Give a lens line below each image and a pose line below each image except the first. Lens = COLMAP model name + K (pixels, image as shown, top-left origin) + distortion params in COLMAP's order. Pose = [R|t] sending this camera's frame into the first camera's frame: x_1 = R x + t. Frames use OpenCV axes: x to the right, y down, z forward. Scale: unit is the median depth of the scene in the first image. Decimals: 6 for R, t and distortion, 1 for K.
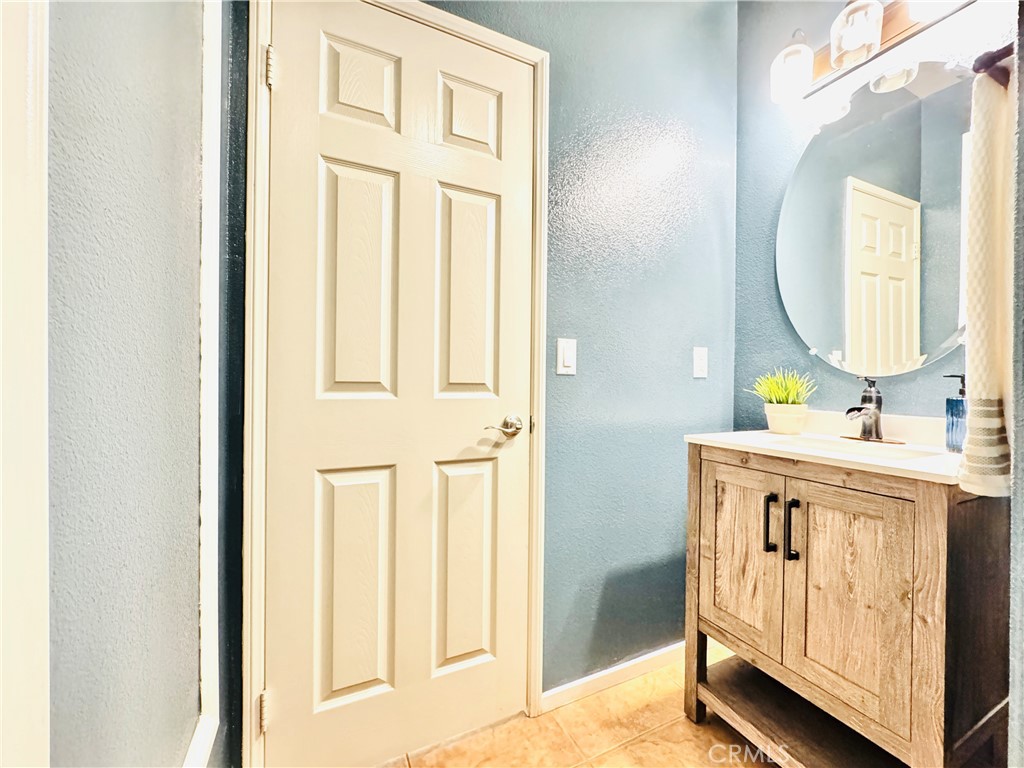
lens RADIAL K [[409.2, 0, 512.2], [0, 409.2, 383.3], [0, 0, 1]] dist [-0.002519, 0.000491]
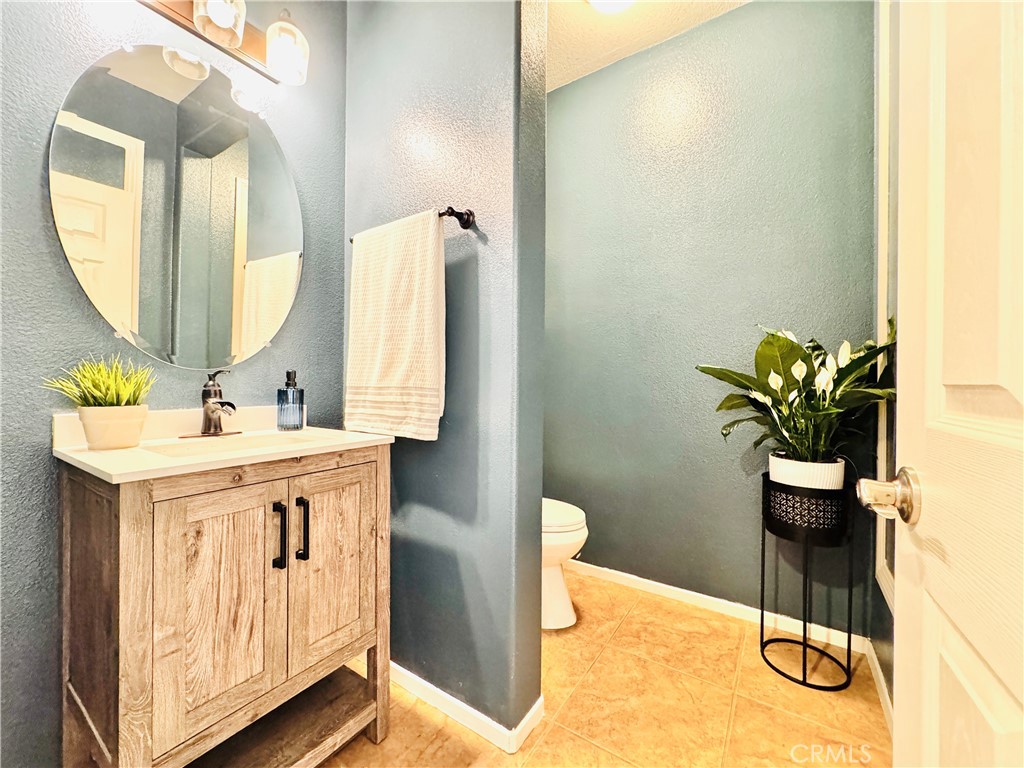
lens RADIAL K [[409.2, 0, 512.2], [0, 409.2, 383.3], [0, 0, 1]] dist [-0.002519, 0.000491]
pose [[-0.503239, -0.016191, 0.863996, -0.371122], [-0.010240, 0.999866, 0.012773, -0.005522], [-0.864087, -0.002419, -0.503337, 0.974143]]
